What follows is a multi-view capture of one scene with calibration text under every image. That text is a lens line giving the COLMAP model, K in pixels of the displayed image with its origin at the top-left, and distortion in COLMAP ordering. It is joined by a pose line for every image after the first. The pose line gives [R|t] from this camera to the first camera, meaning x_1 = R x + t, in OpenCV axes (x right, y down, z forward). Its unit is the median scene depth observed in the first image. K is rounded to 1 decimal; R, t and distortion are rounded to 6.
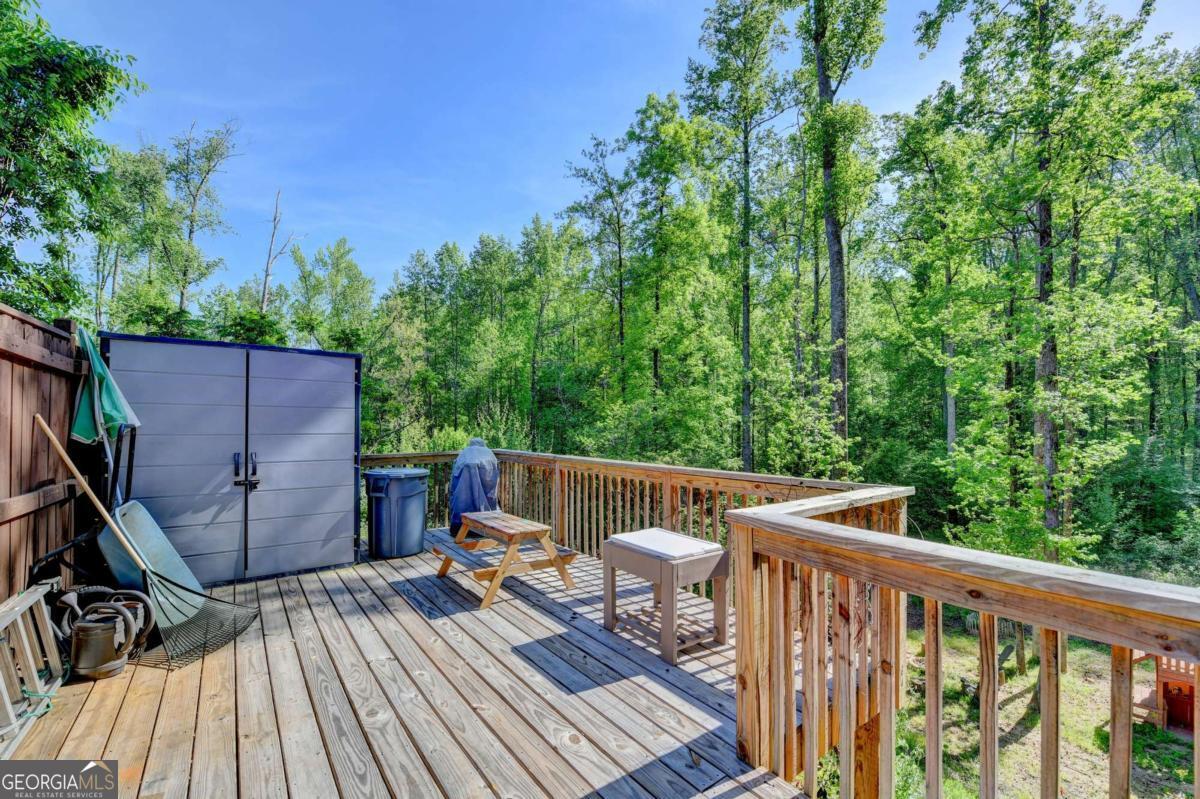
lens RADIAL K [[495.6, 0, 596.6], [0, 495.6, 415.6], [0, 0, 1]] dist [-0.015546, -0.000628]
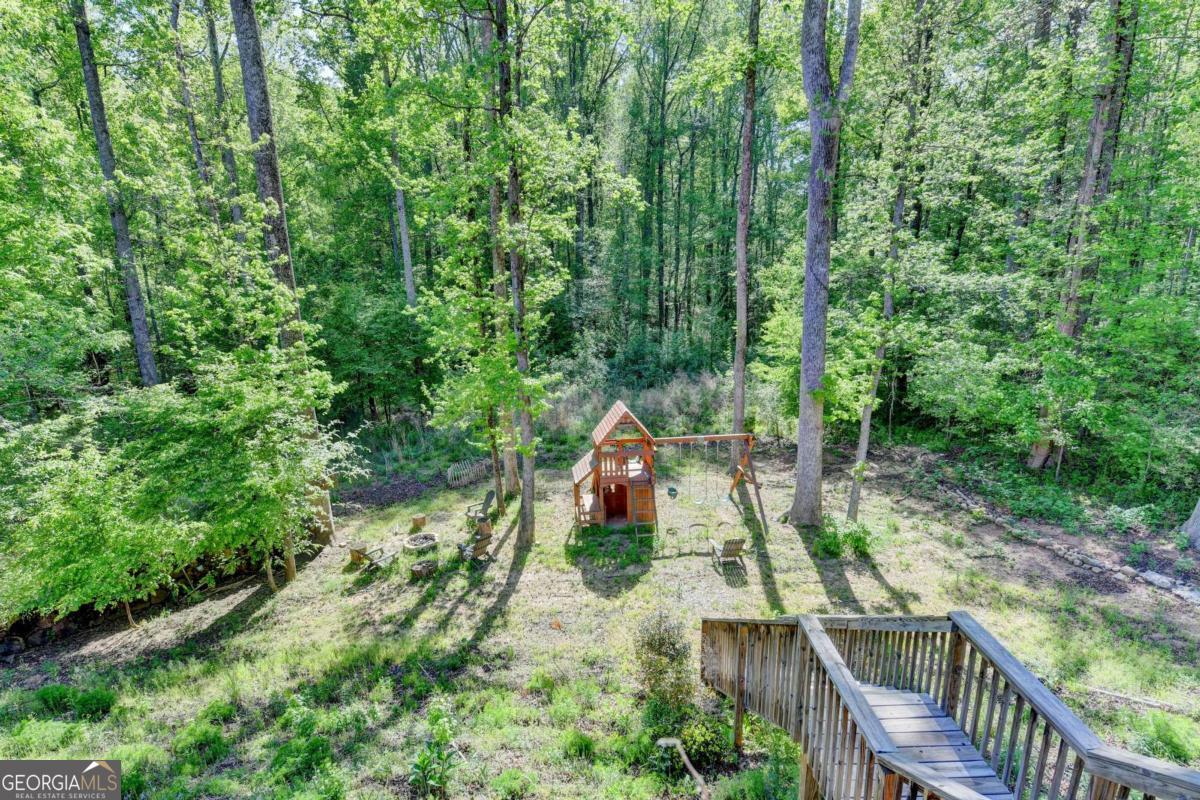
lens RADIAL K [[593.6, 0, 602.4], [0, 593.6, 400.3], [0, 0, 1]] dist [-0.006140, -0.002069]
pose [[0.580931, -0.204565, 0.787828, 0.063072], [0.011438, 0.969859, 0.243396, 0.002023], [-0.813872, -0.132385, 0.565761, 0.143987]]
